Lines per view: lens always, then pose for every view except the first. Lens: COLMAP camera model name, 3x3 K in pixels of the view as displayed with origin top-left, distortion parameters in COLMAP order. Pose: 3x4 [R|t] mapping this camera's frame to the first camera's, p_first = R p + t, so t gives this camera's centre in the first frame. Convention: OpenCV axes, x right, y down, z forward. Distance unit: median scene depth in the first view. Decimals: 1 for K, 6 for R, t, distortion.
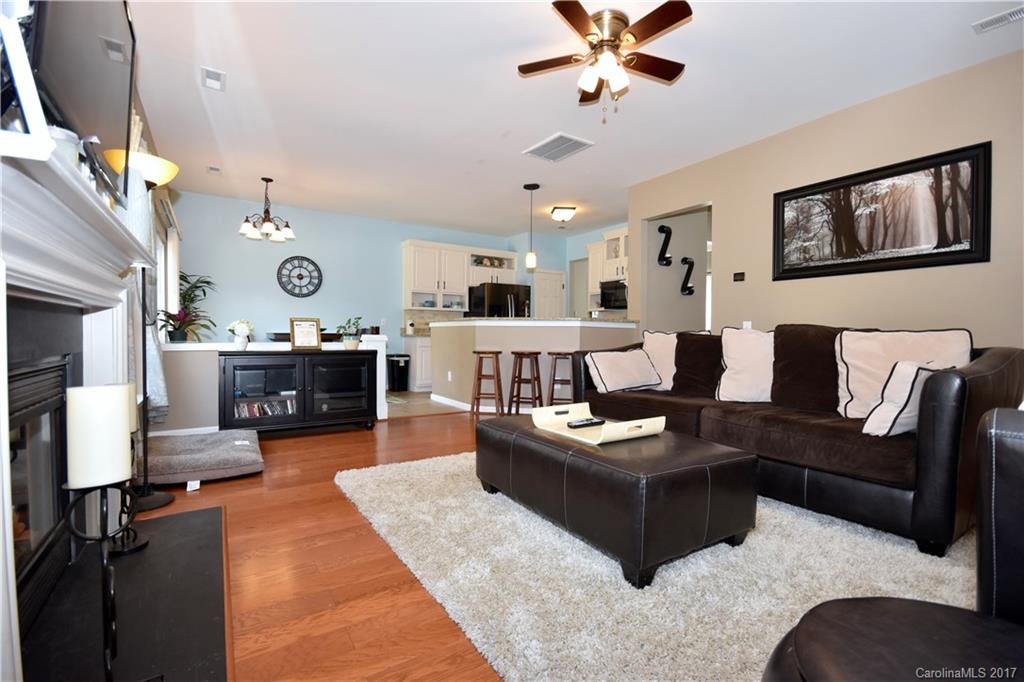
lens RADIAL K [[462.1, 0, 511.1], [0, 462.1, 337.8], [0, 0, 1]] dist [0.000180, -0.001157]
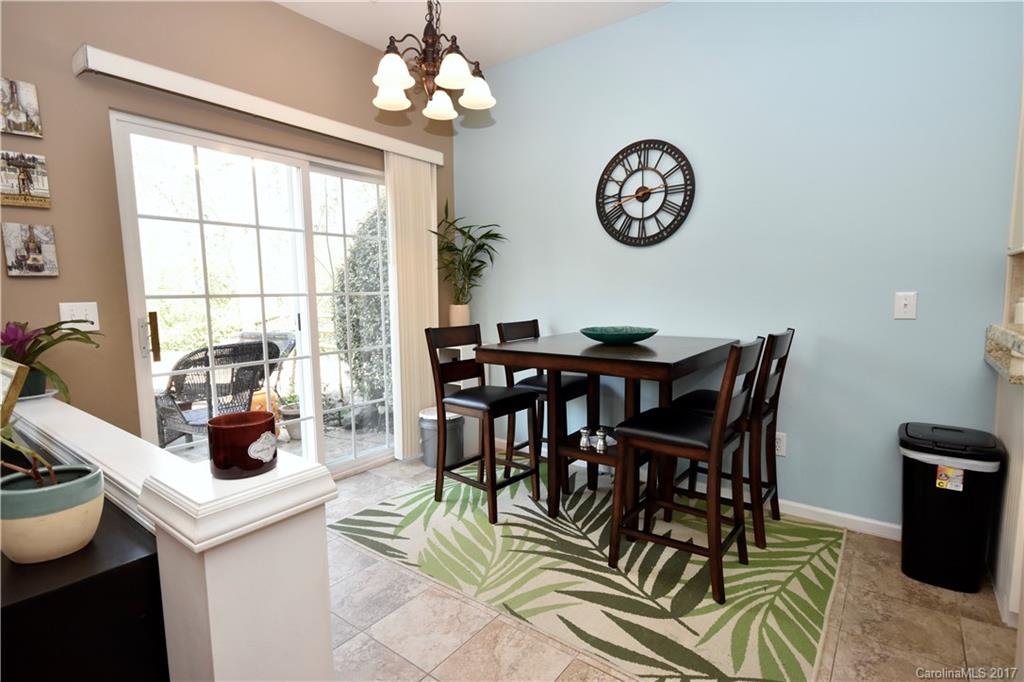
lens RADIAL K [[506.1, 0, 510.8], [0, 506.1, 342.5], [0, 0, 1]] dist [0.001714, 0.000200]
pose [[0.341754, 0.087525, -0.935705, -0.075817], [0.000074, 0.995651, 0.093159, -0.045559], [0.939789, -0.031907, 0.340261, 0.740768]]
